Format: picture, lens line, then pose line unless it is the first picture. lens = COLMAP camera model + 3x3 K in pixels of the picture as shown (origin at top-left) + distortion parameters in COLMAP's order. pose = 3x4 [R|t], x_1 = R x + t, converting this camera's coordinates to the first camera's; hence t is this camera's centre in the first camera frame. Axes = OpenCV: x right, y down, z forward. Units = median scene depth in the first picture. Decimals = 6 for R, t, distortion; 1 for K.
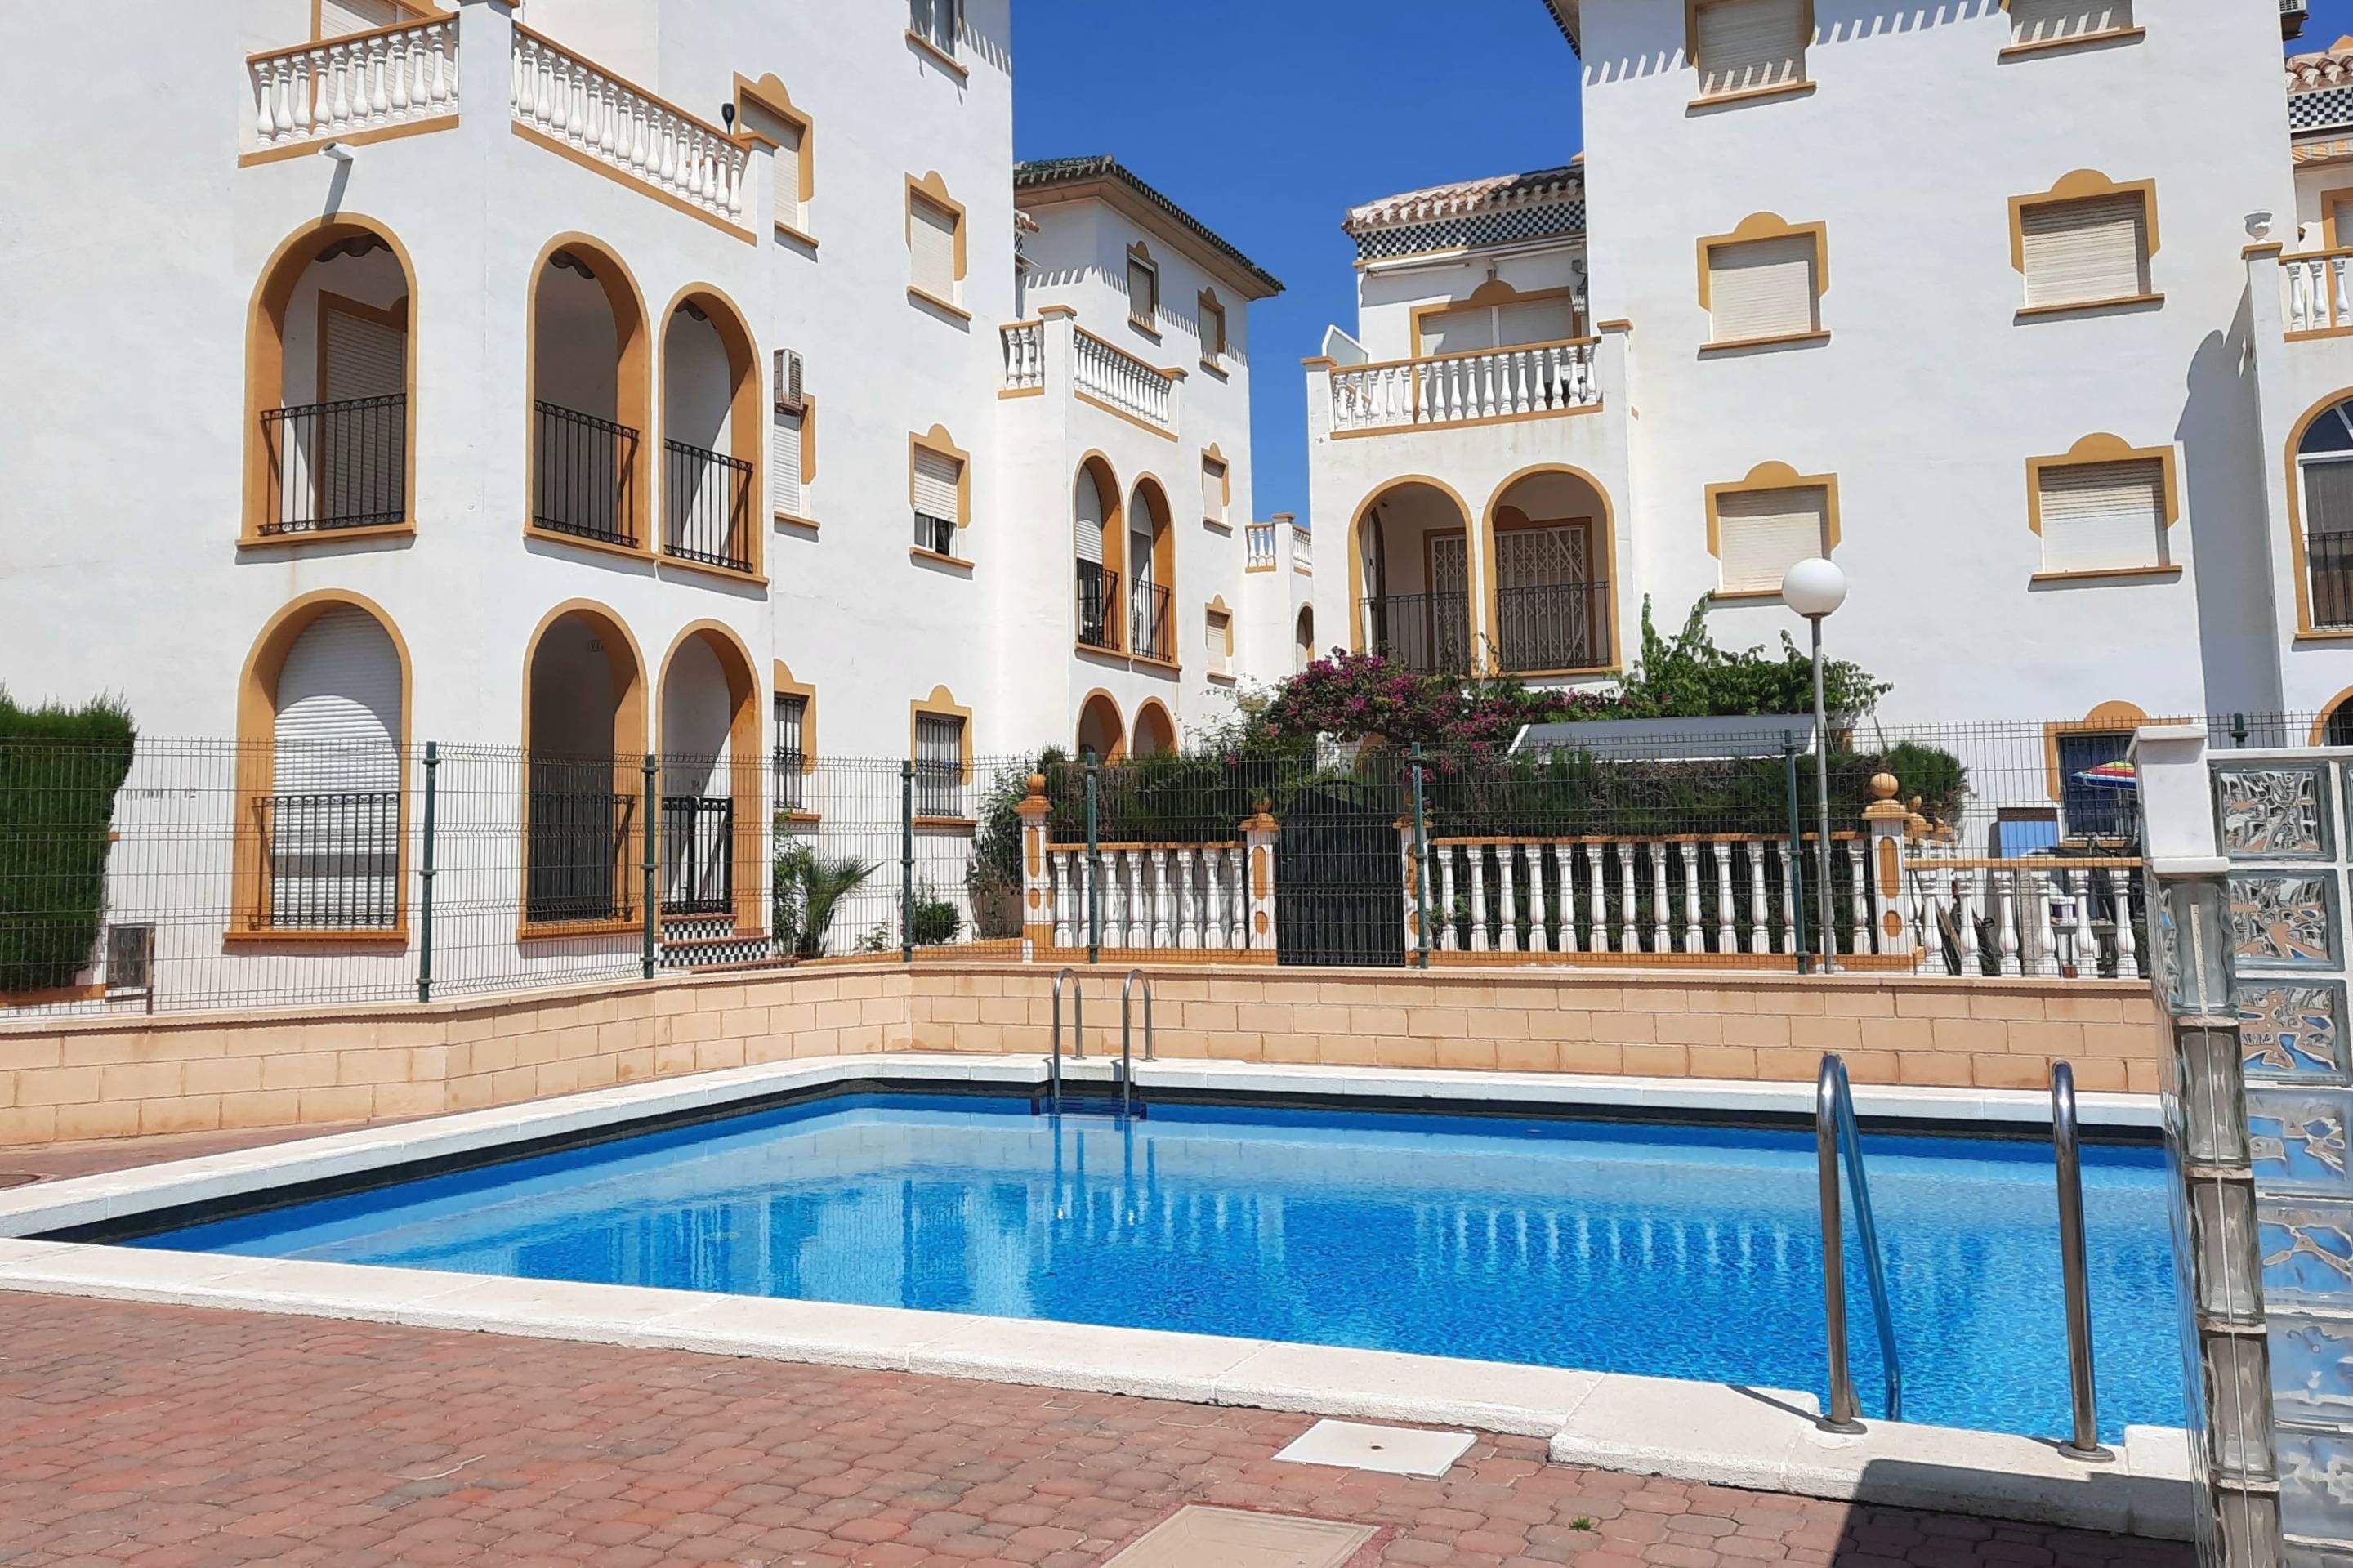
lens RADIAL K [[1569.4, 0, 1173.9], [0, 1569.4, 650.7], [0, 0, 1]] dist [0.001946, -0.004087]
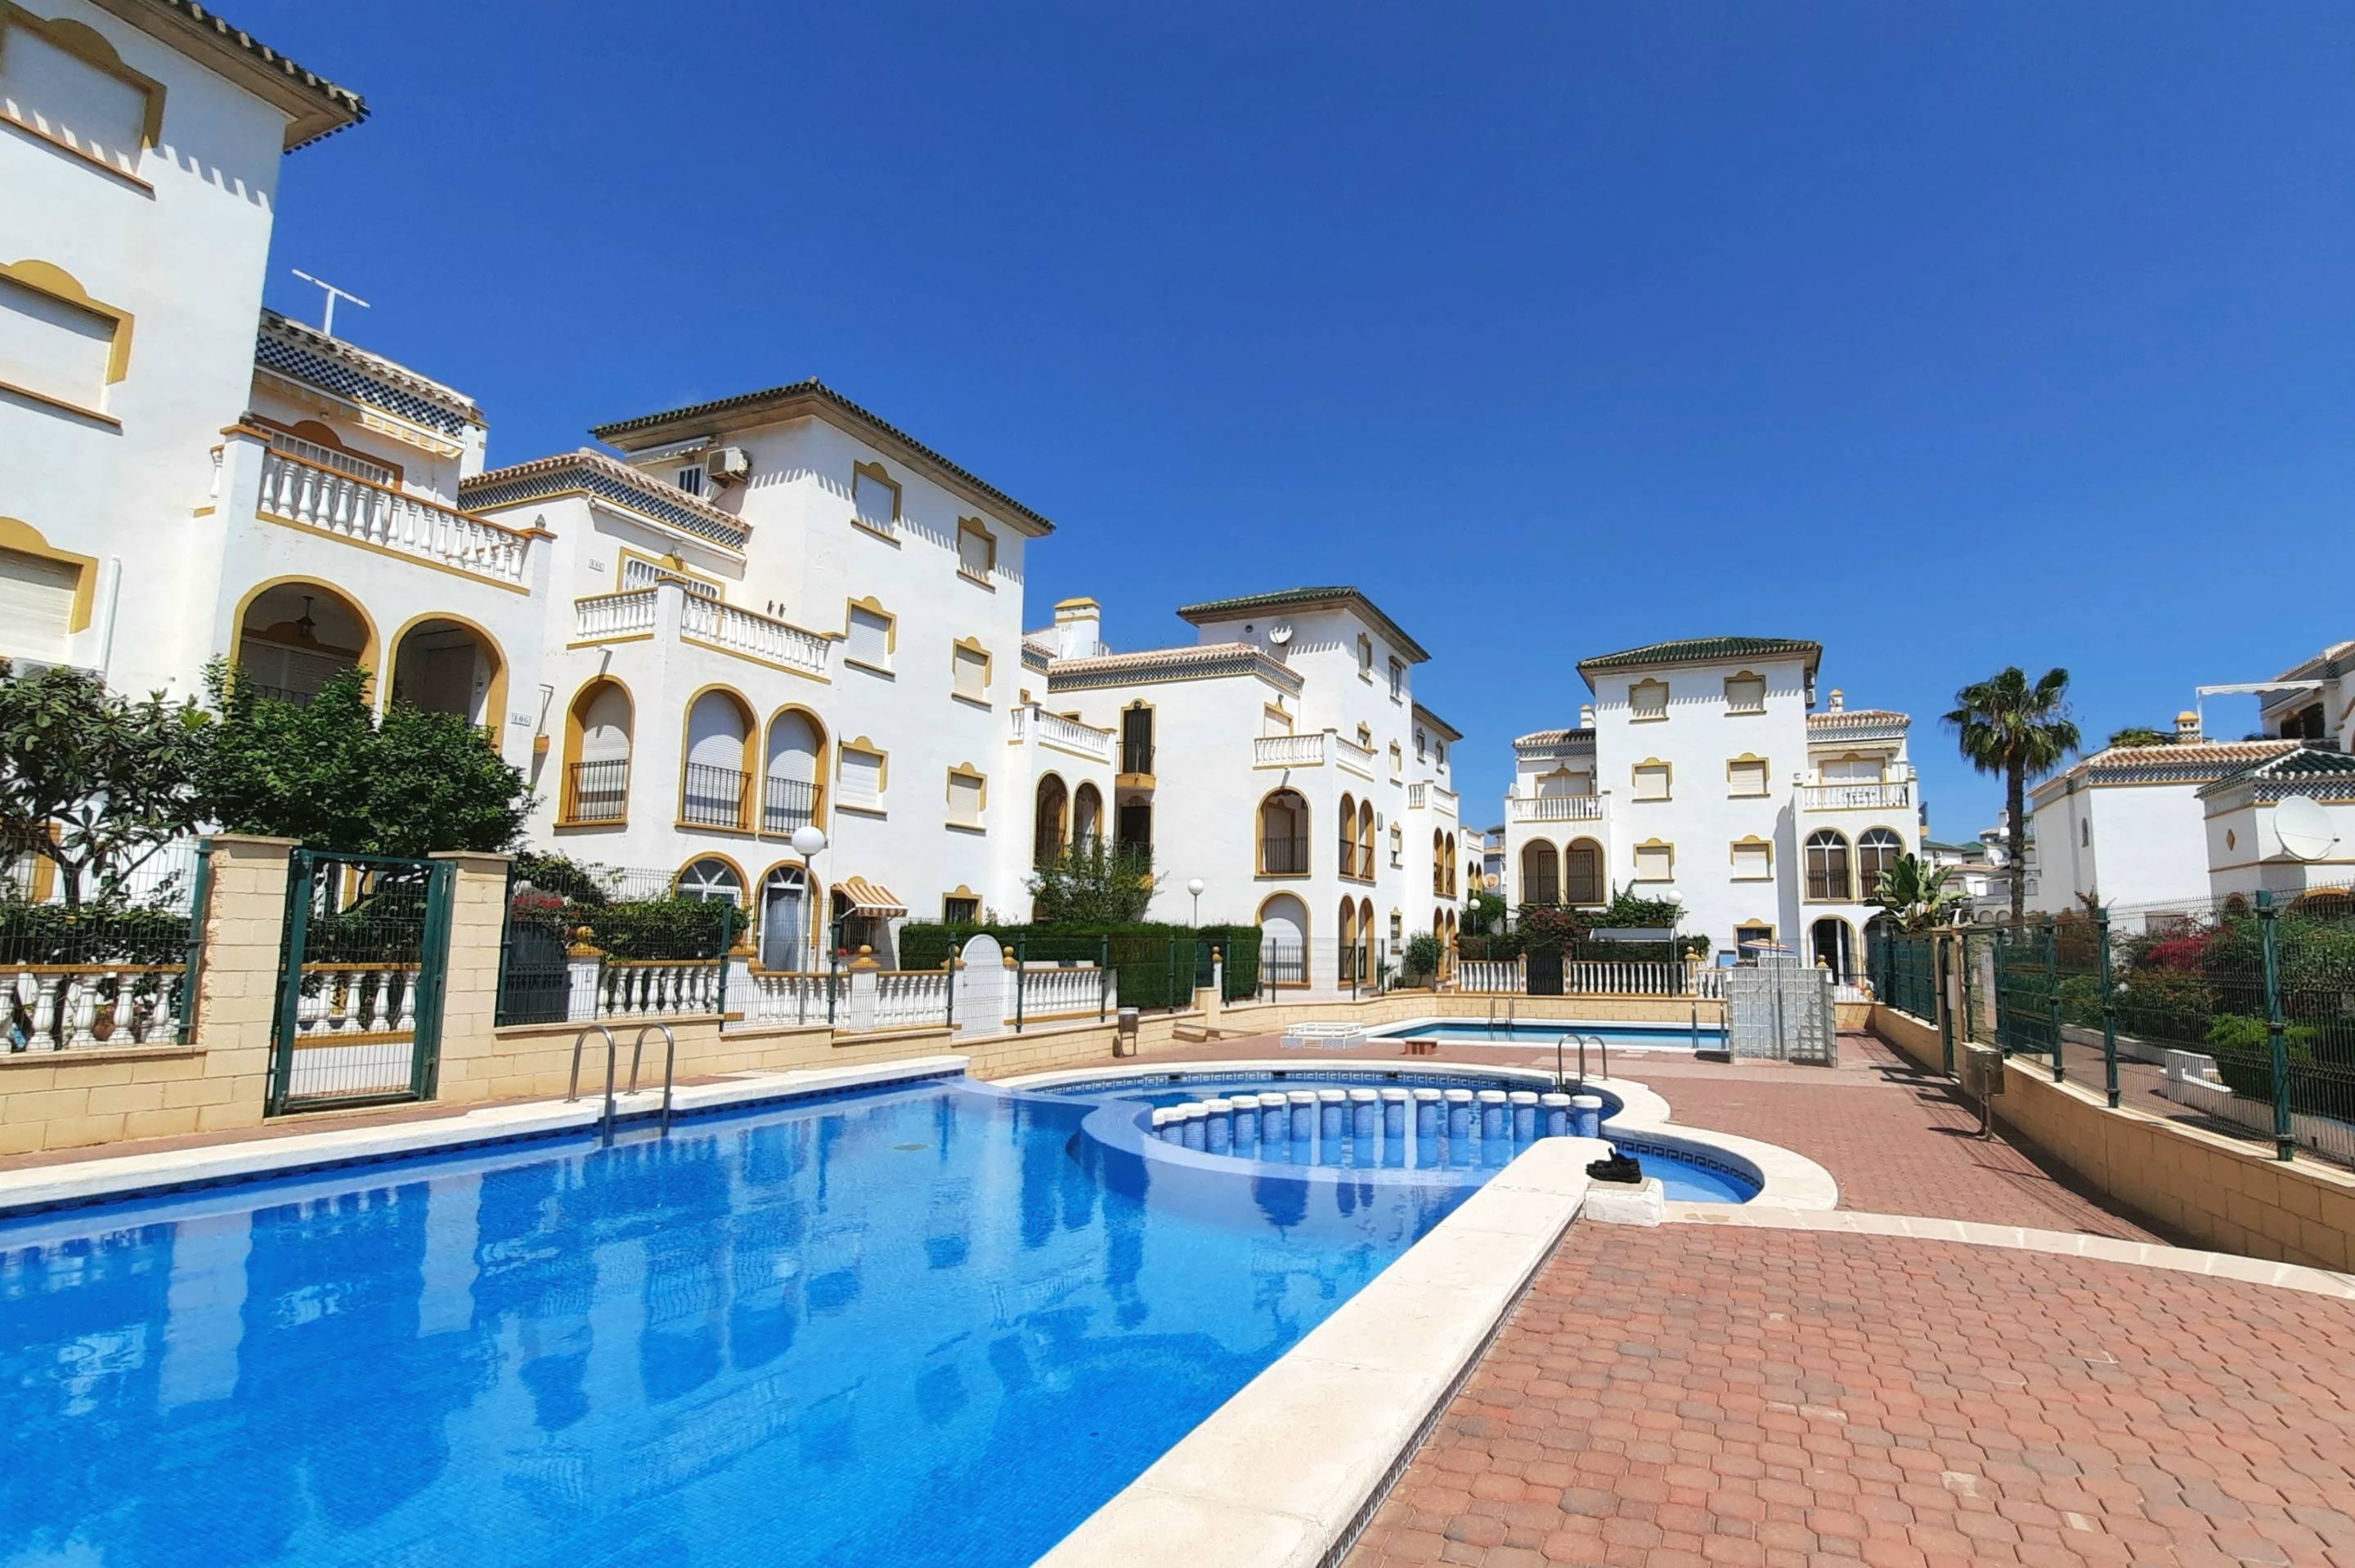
lens RADIAL K [[1181.6, 0, 1271.3], [0, 1181.6, 743.5], [0, 0, 1]] dist [-0.016871, -0.001005]
pose [[0.993743, 0.030450, 0.107461, -0.656321], [-0.027680, 0.999247, -0.027177, -0.229012], [-0.108208, 0.024032, 0.993838, -1.301139]]
